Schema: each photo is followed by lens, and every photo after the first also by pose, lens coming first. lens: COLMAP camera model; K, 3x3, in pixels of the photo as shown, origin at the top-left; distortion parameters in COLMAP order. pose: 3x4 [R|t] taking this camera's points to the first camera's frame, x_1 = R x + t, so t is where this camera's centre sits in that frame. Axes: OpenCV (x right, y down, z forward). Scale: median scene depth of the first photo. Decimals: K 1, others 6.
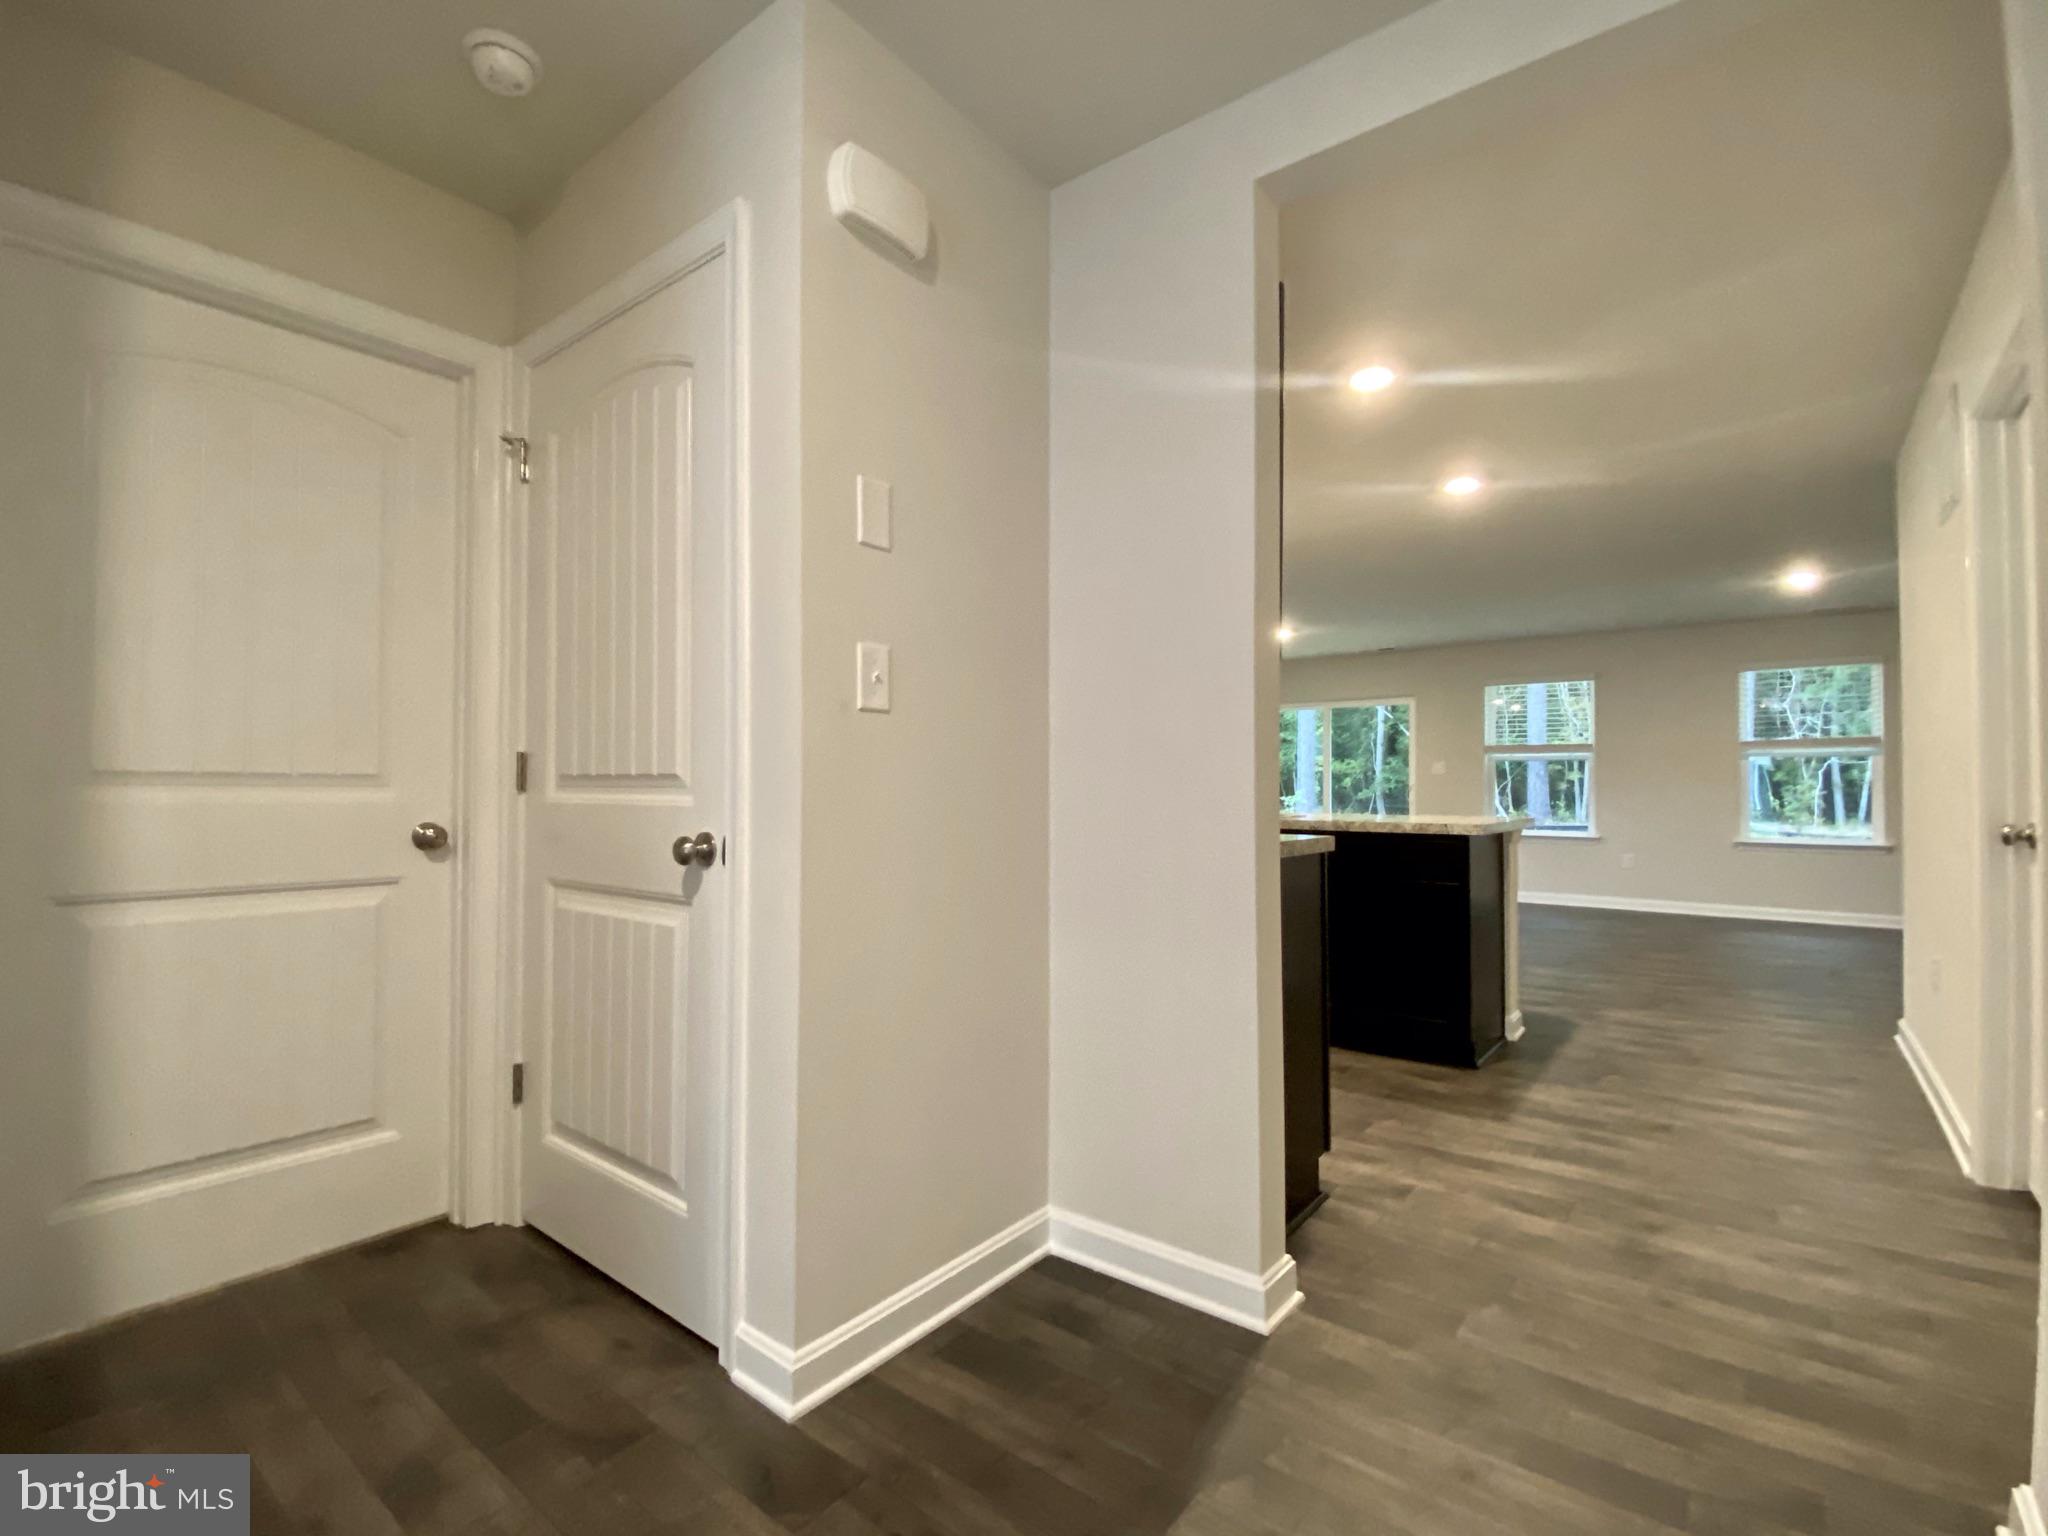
lens RADIAL K [[935.2, 0, 1014.3], [0, 935.2, 770.2], [0, 0, 1]] dist [-0.010424, -0.000431]
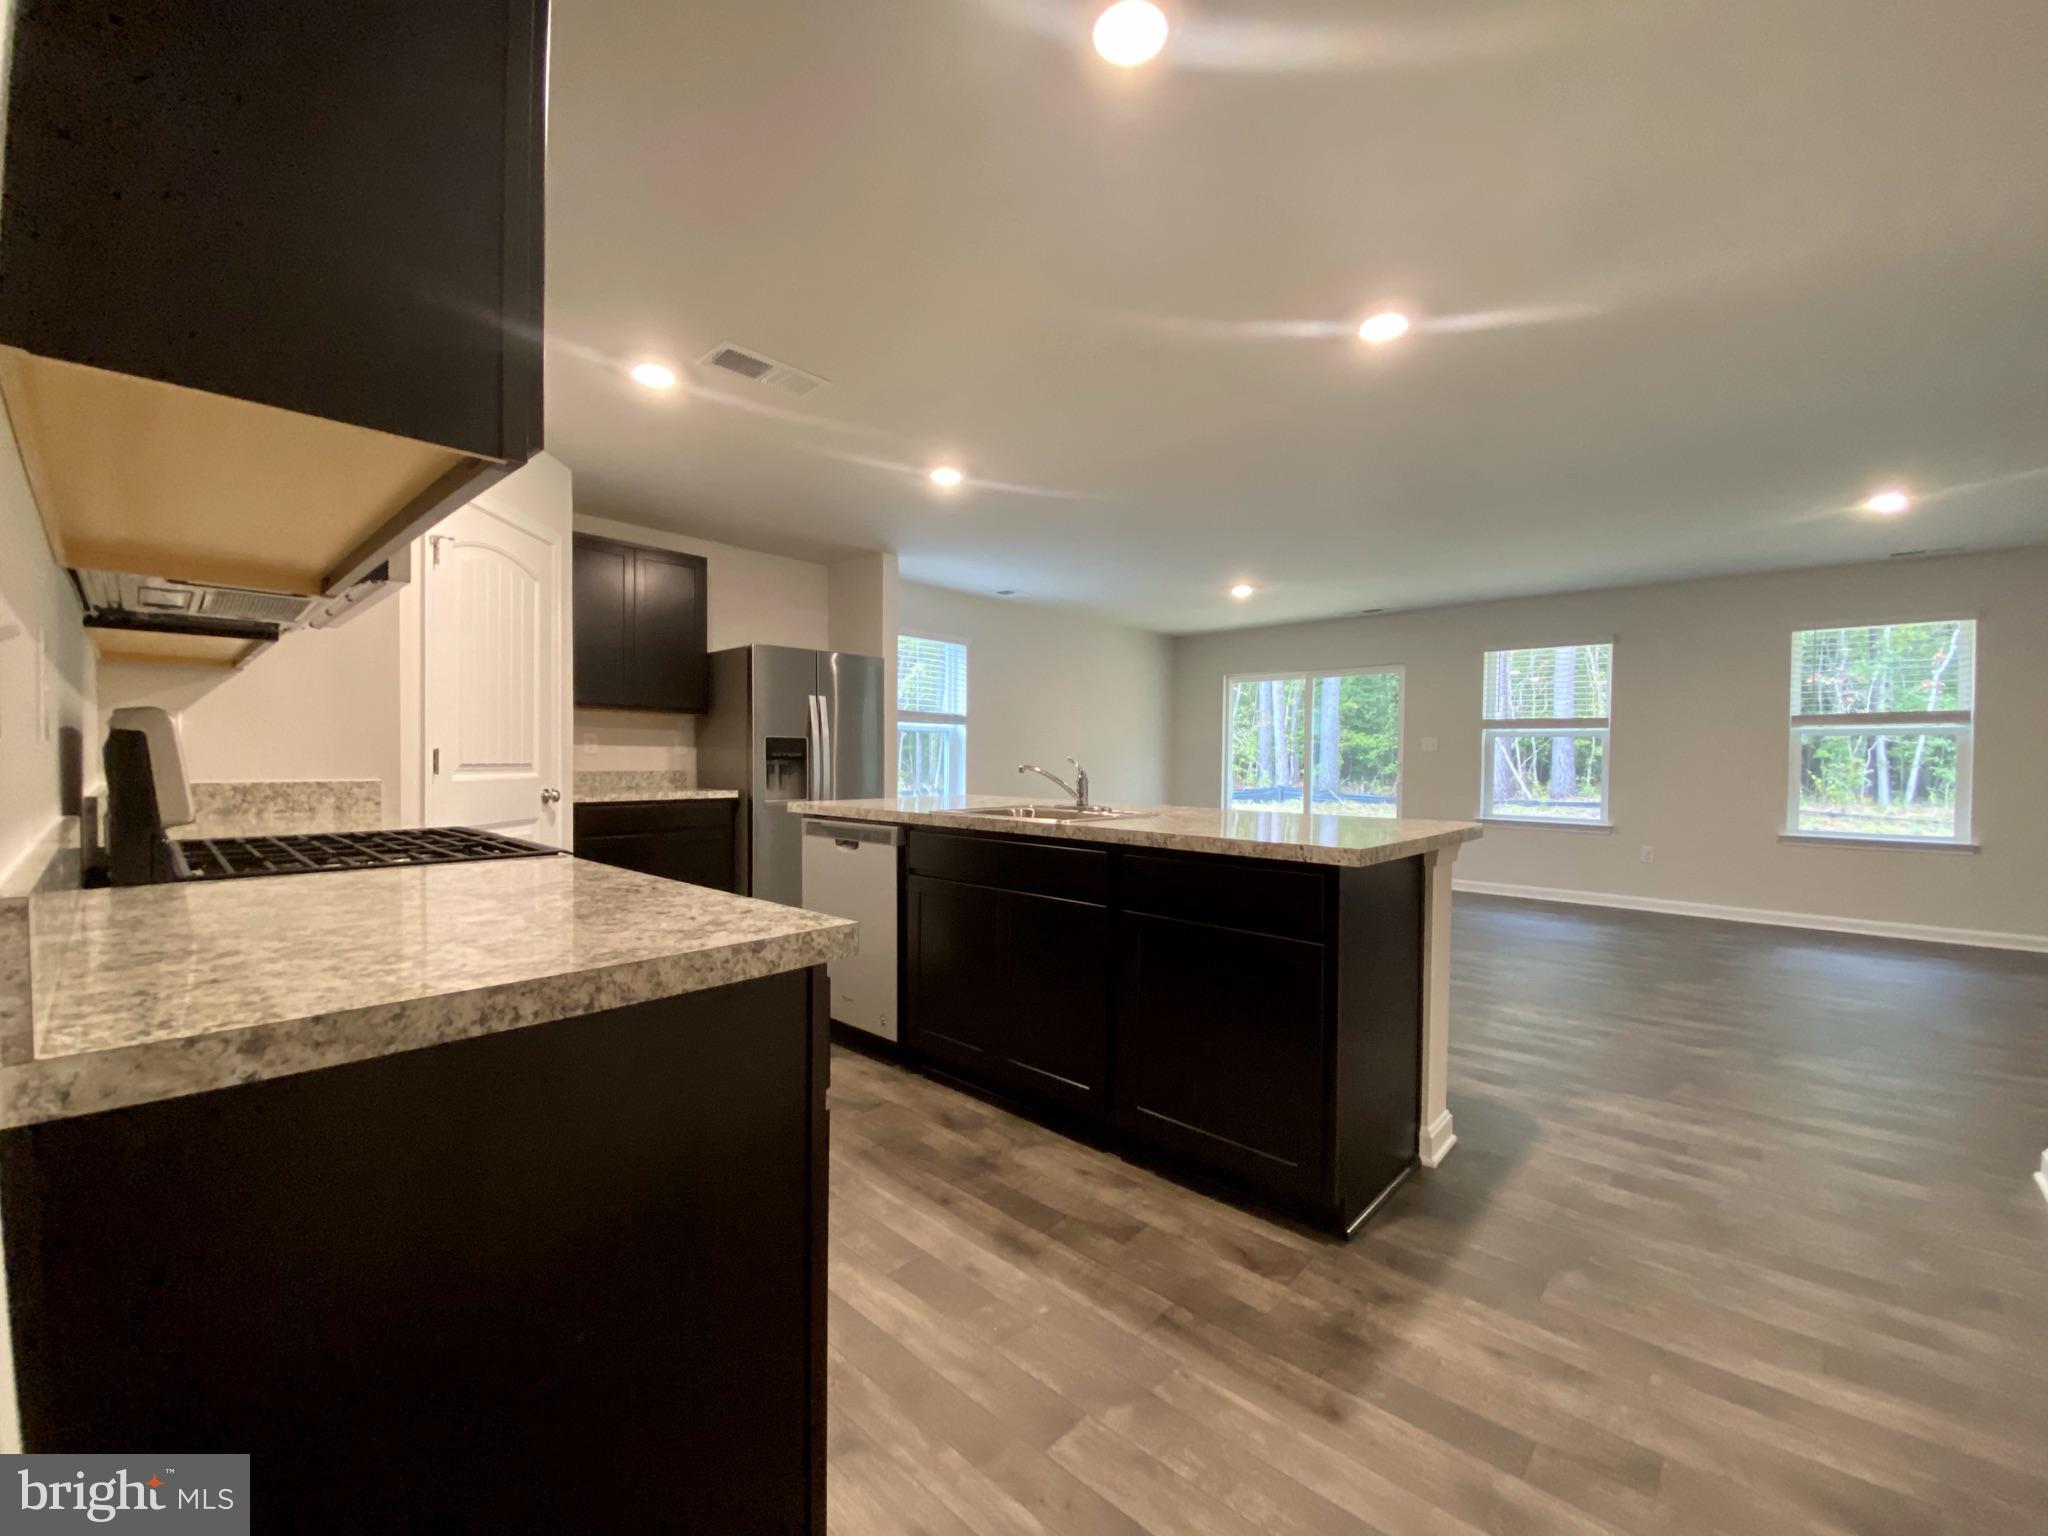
lens RADIAL K [[840.7, 0, 1016.5], [0, 840.7, 769.7], [0, 0, 1]] dist [0.018385, -0.019524]
pose [[0.997461, 0.010088, -0.070498, 0.114770], [-0.007569, 0.999327, 0.035895, -0.004009], [0.070812, -0.035270, 0.996866, 0.159136]]
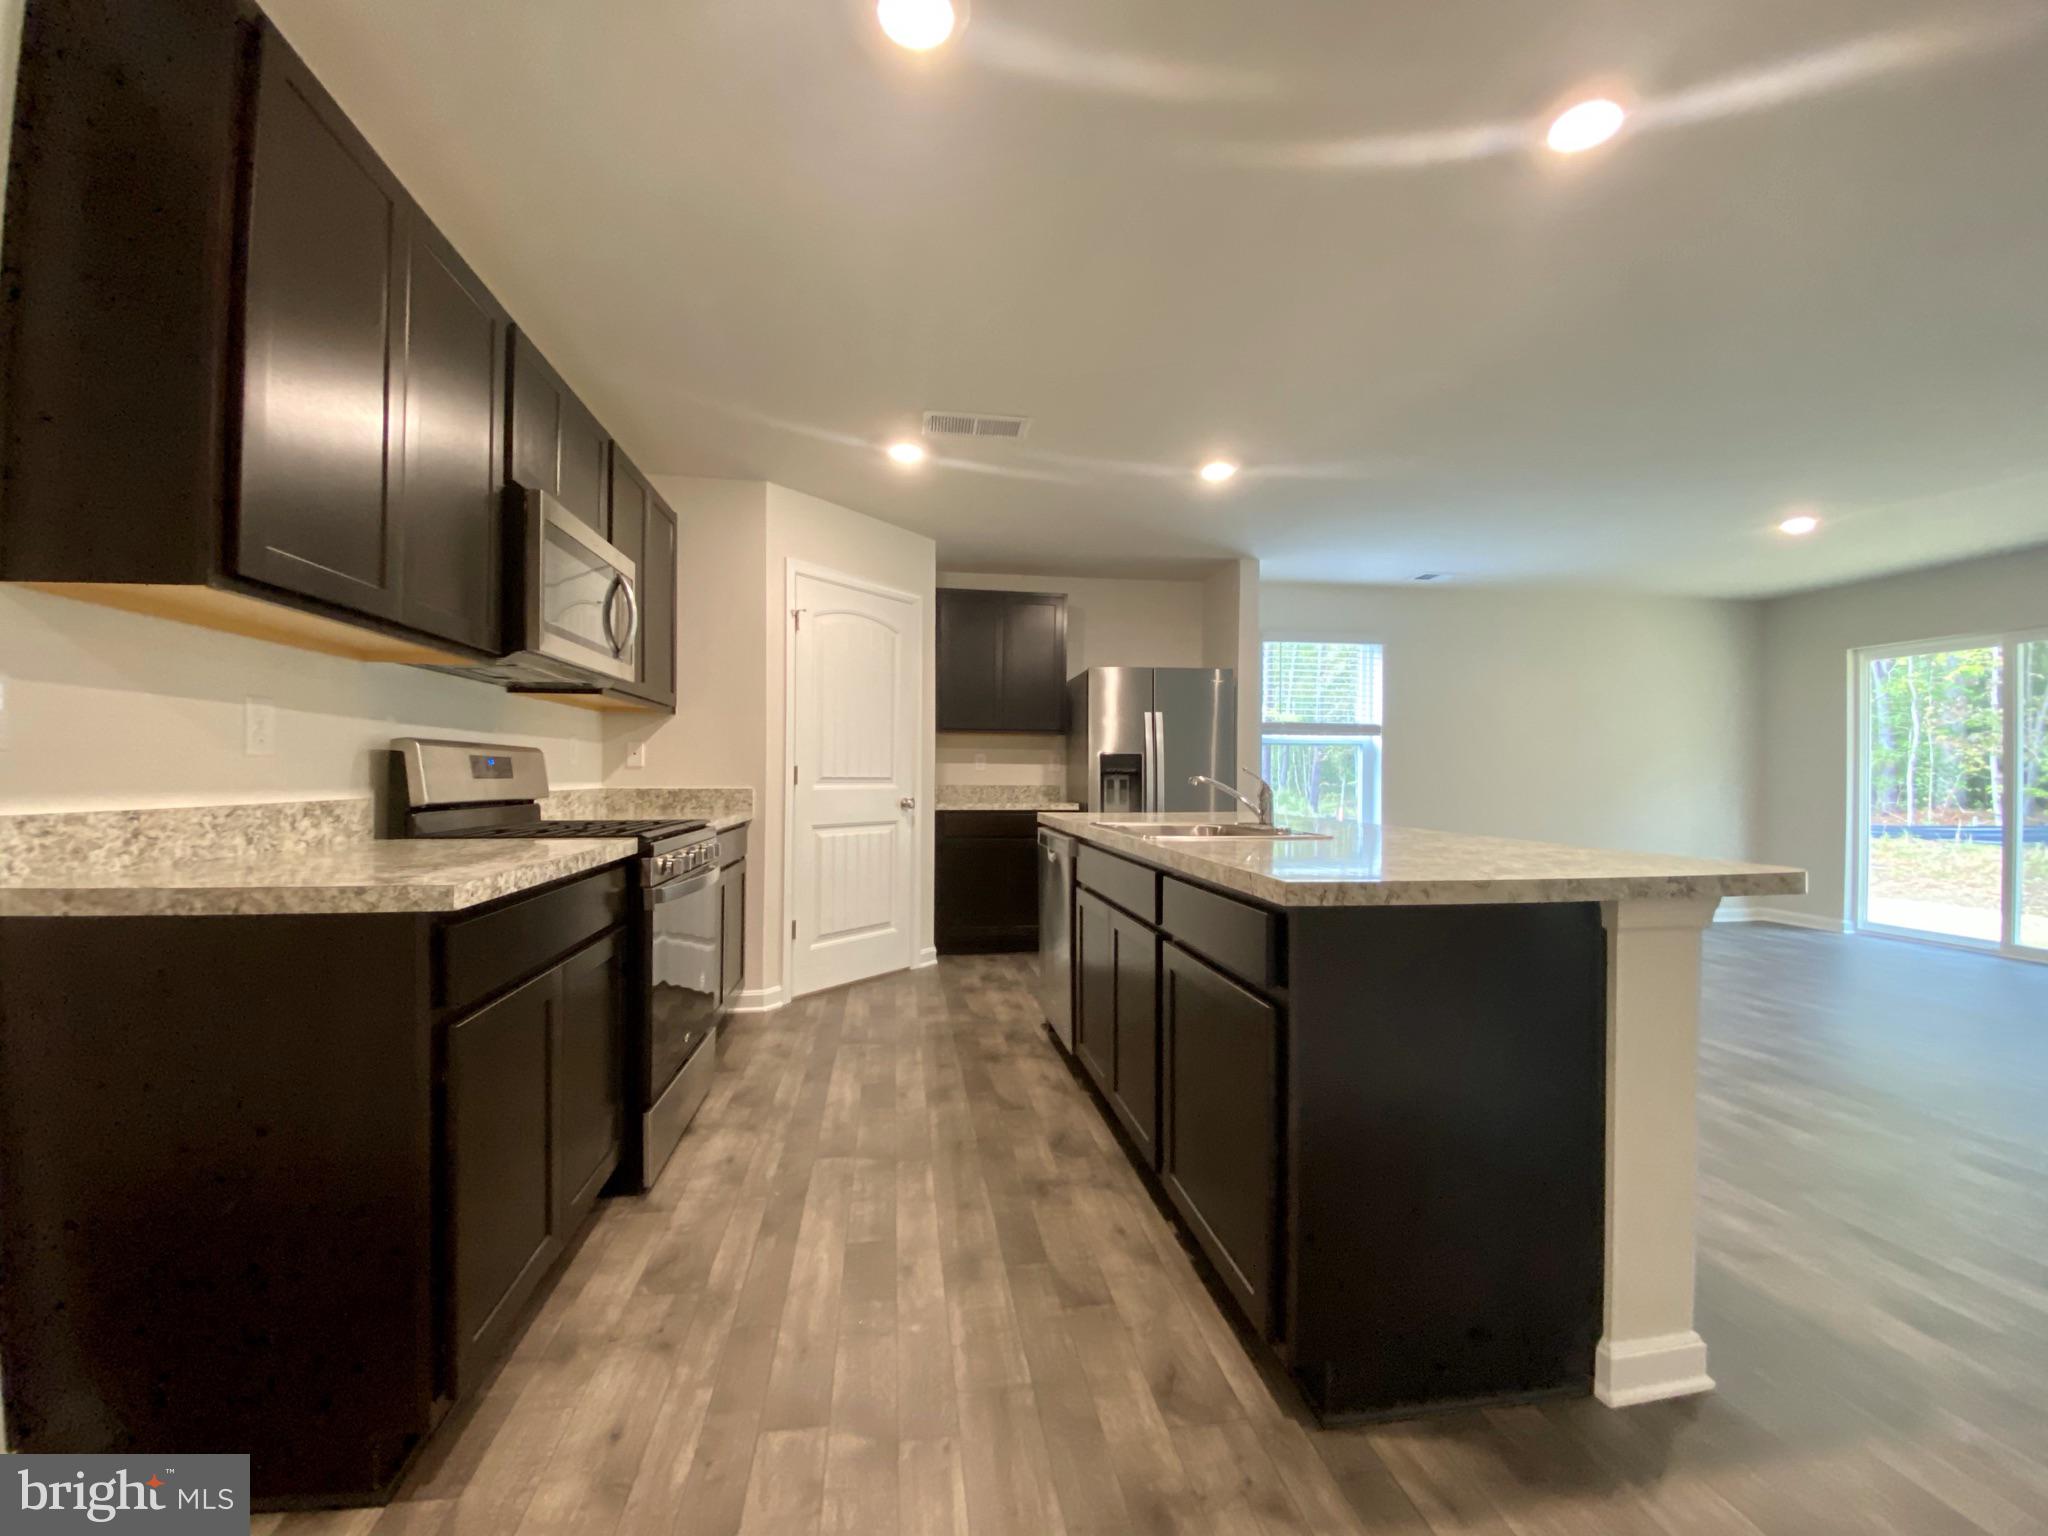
lens RADIAL K [[840.7, 0, 1016.5], [0, 840.7, 769.7], [0, 0, 1]] dist [0.018385, -0.019524]
pose [[0.730962, 0.000287, -0.682418, 0.242860], [0.009327, 0.999902, 0.010410, -0.000321], [0.682354, -0.013974, 0.730888, 0.221907]]
